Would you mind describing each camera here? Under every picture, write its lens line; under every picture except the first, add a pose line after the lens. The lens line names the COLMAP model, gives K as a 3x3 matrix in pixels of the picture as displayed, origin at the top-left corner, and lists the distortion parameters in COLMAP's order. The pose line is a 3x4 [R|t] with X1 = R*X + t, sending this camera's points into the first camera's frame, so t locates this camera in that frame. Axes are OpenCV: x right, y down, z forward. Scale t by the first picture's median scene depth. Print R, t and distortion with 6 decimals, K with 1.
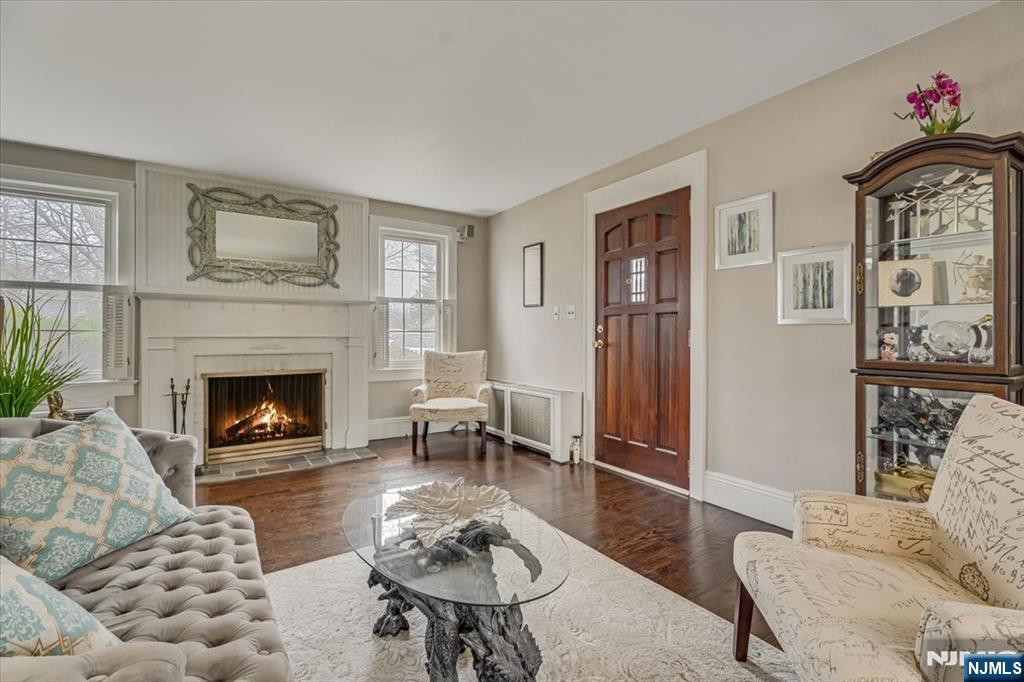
lens RADIAL K [[465.7, 0, 509.9], [0, 465.7, 335.9], [0, 0, 1]] dist [-0.000977, -0.000182]
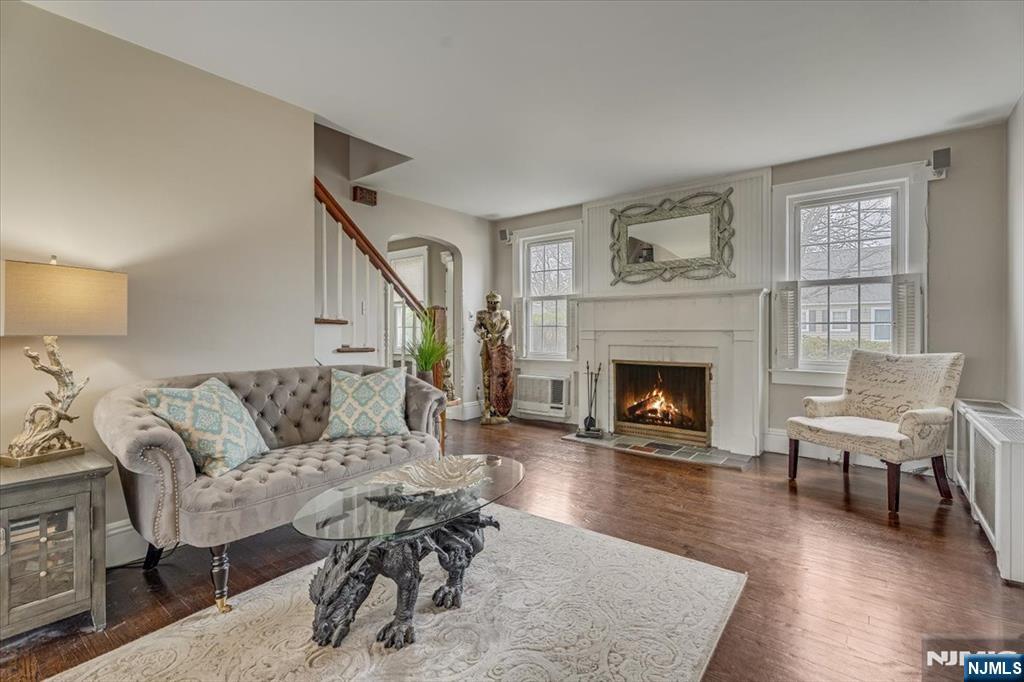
lens RADIAL K [[465.7, 0, 510.4], [0, 465.7, 331.6], [0, 0, 1]] dist [-0.000977, -0.000182]
pose [[0.317129, -0.001197, -0.948382, 0.378773], [-0.001016, 0.999998, -0.001602, 0.007083], [0.948382, 0.001472, 0.317127, 0.303360]]
